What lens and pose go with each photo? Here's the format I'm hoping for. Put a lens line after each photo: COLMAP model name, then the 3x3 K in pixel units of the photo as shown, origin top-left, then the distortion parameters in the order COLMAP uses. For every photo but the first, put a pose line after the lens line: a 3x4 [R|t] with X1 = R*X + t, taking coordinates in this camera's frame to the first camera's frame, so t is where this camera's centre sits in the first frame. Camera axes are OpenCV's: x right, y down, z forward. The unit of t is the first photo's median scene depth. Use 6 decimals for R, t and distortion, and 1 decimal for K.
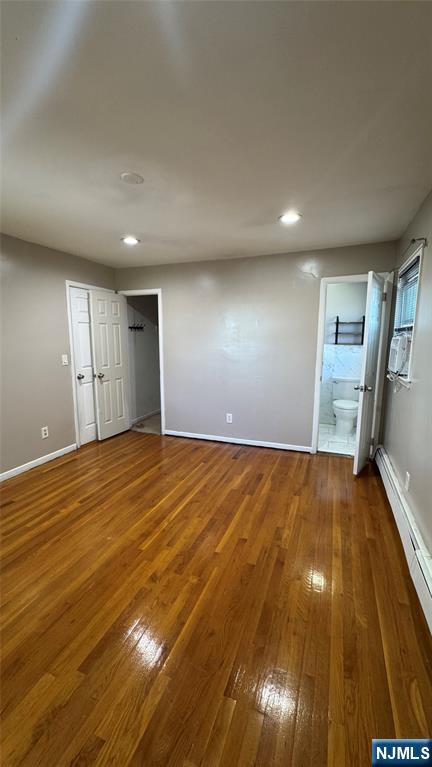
lens RADIAL K [[309.0, 0, 216.0], [0, 309.0, 383.5], [0, 0, 1]] dist [0.000542, -0.000009]
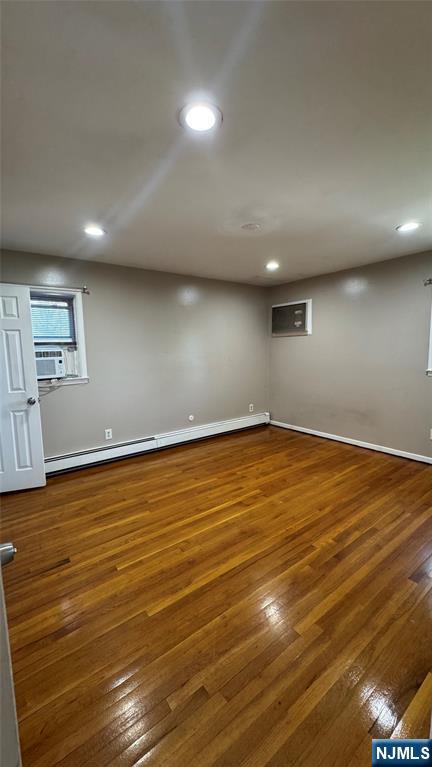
lens RADIAL K [[306.5, 0, 216.0], [0, 306.5, 383.5], [0, 0, 1]] dist [0.002358, 0.000425]
pose [[-0.851752, -0.048226, 0.521722, -0.520464], [0.093798, 0.965633, 0.242392, -0.211193], [-0.515482, 0.255395, -0.817956, 1.411145]]
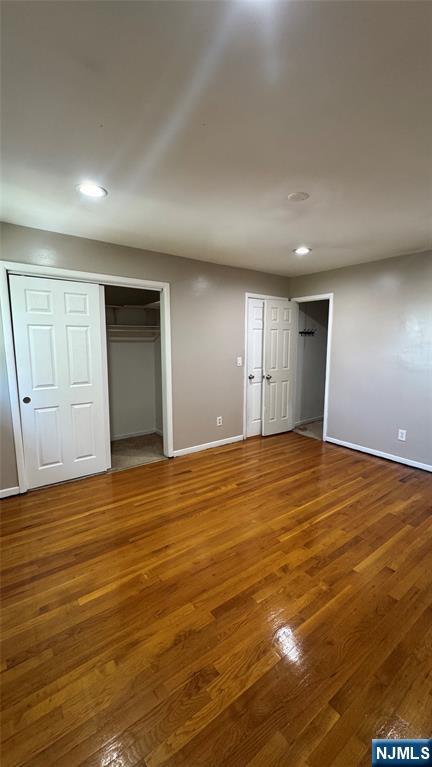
lens RADIAL K [[306.5, 0, 216.0], [0, 306.5, 383.5], [0, 0, 1]] dist [0.002358, 0.000425]
pose [[0.845219, 0.074910, -0.529143, 0.061192], [-0.080799, 0.996658, 0.012033, -0.000939], [0.528276, 0.032584, 0.848447, -0.024820]]
